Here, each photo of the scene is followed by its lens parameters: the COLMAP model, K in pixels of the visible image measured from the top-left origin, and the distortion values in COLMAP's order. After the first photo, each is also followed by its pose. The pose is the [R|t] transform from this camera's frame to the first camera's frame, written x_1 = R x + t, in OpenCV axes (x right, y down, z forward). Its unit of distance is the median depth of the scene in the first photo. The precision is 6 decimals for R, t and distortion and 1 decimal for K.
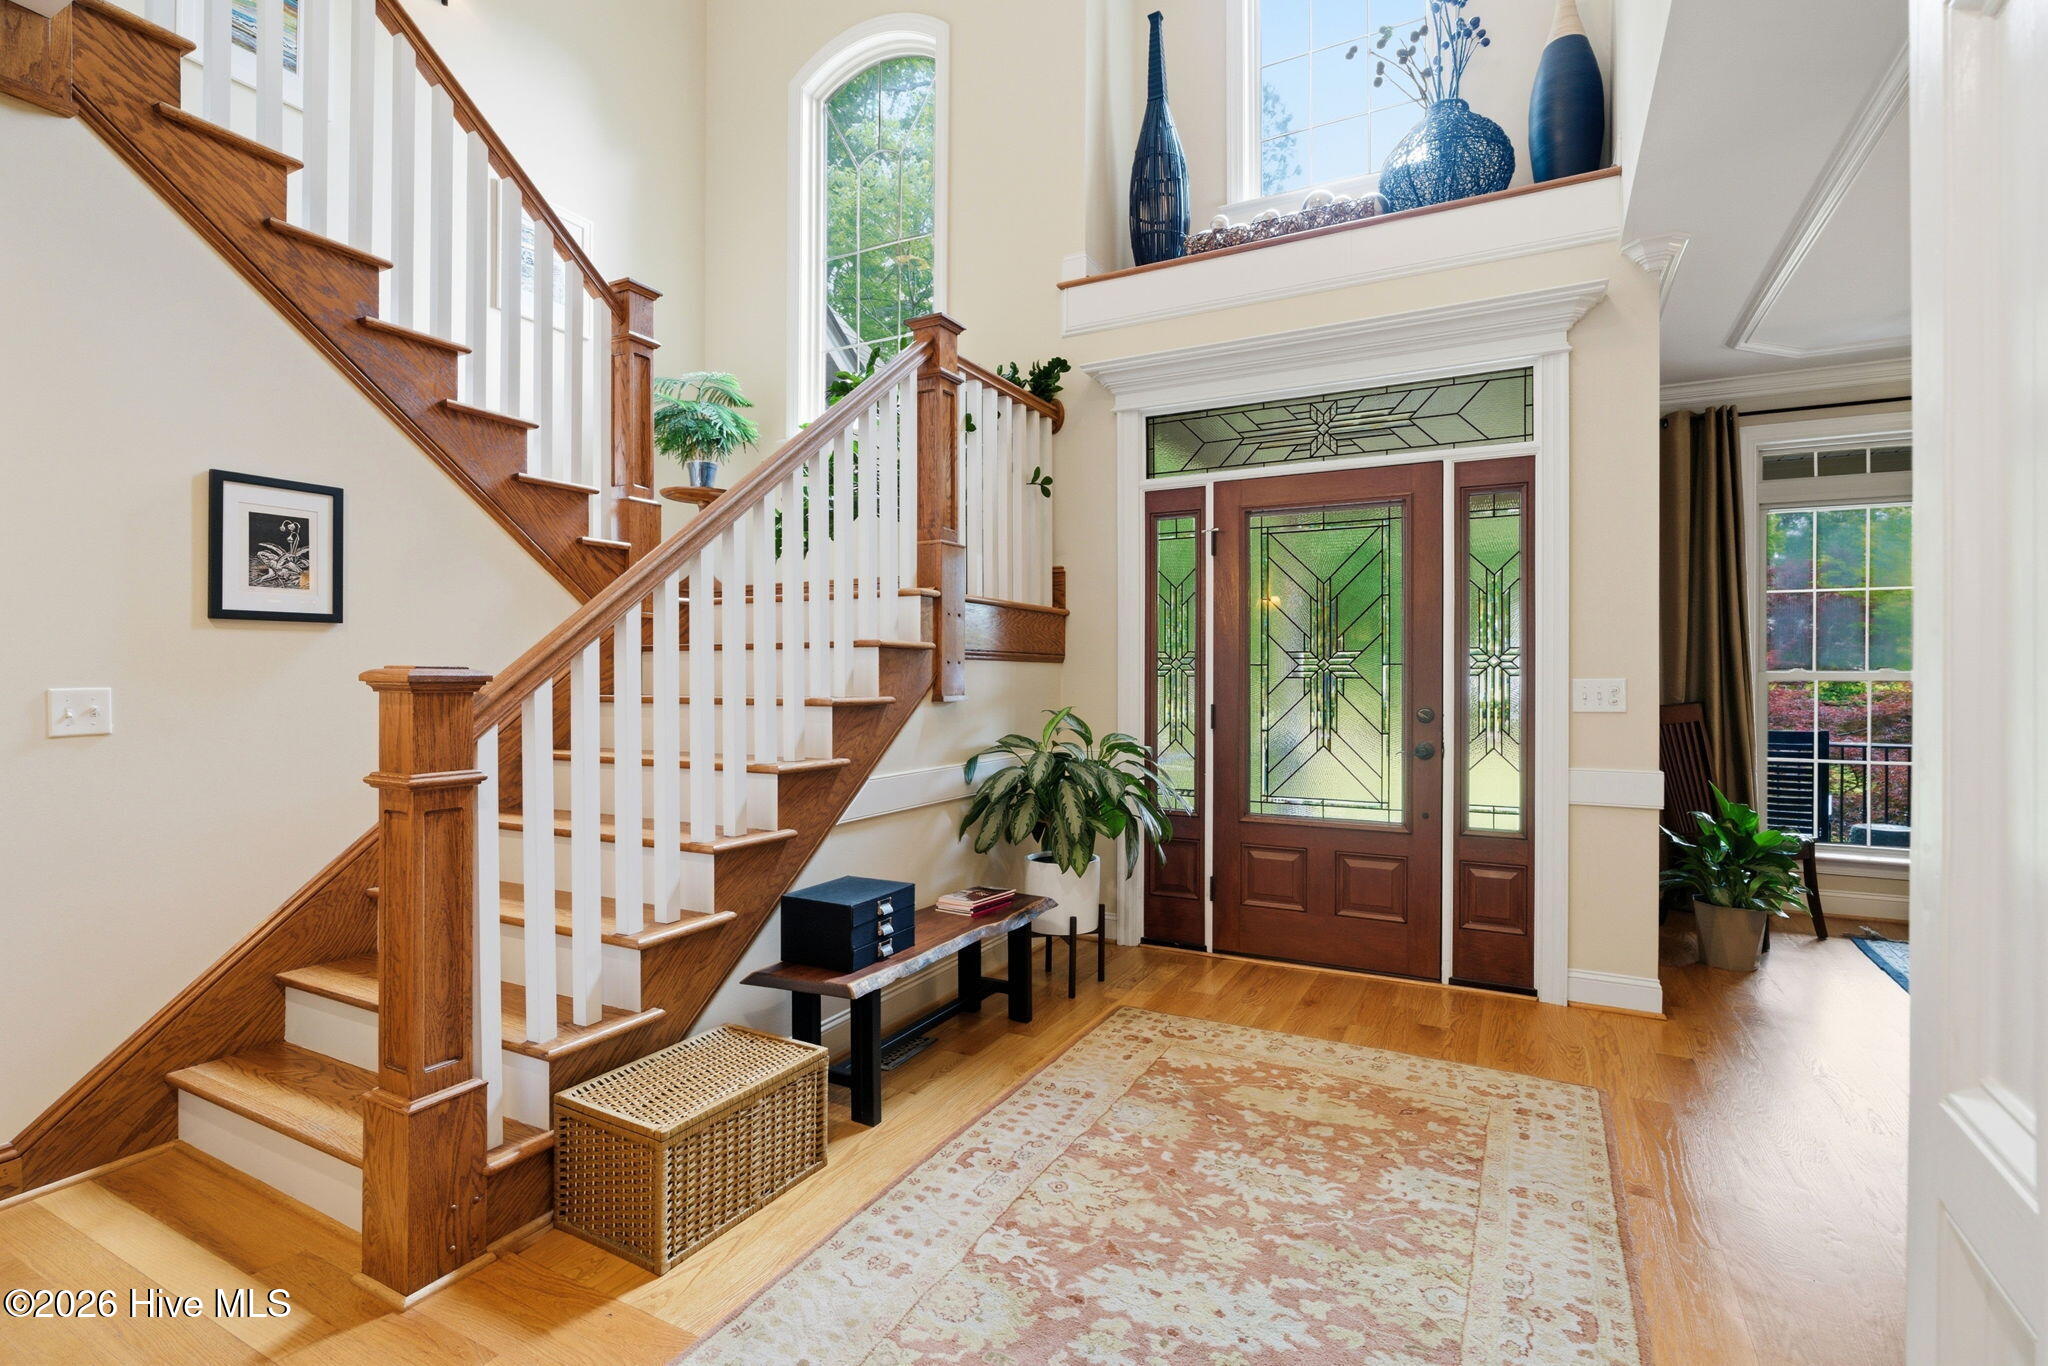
lens RADIAL K [[968.6, 0, 1033.2], [0, 968.6, 669.8], [0, 0, 1]] dist [-0.017224, 0.006284]
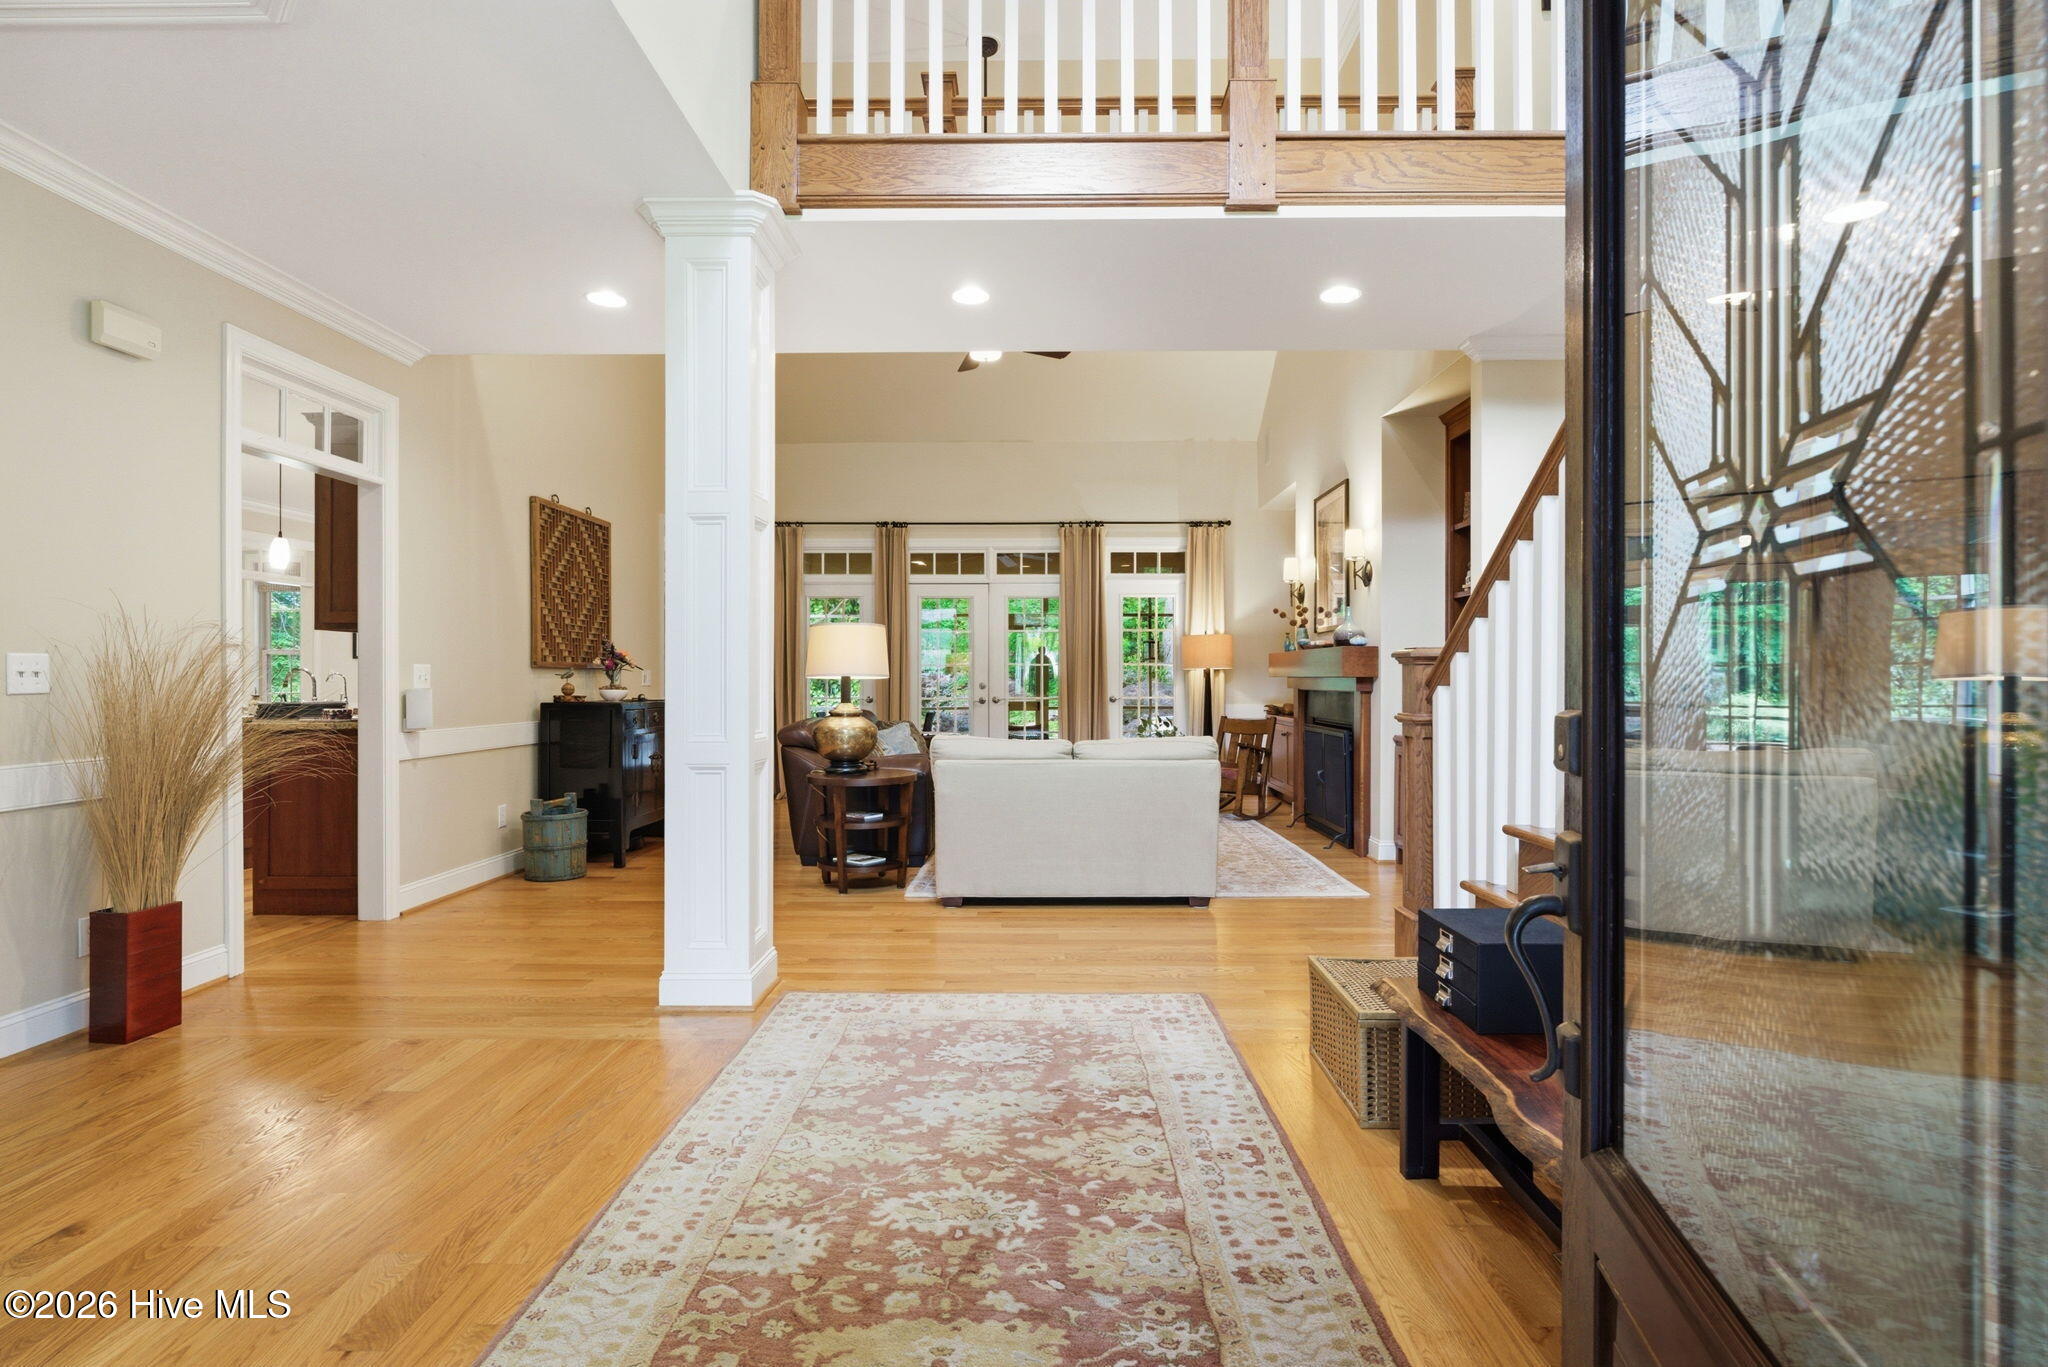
lens RADIAL K [[968.6, 0, 1036.8], [0, 968.6, 682.2], [0, 0, 1]] dist [-0.017224, 0.006284]
pose [[-0.889128, 0.001462, -0.457657, 0.577136], [0.003303, 0.999989, -0.003221, 0.046084], [0.457648, -0.004376, -0.889123, 1.815532]]
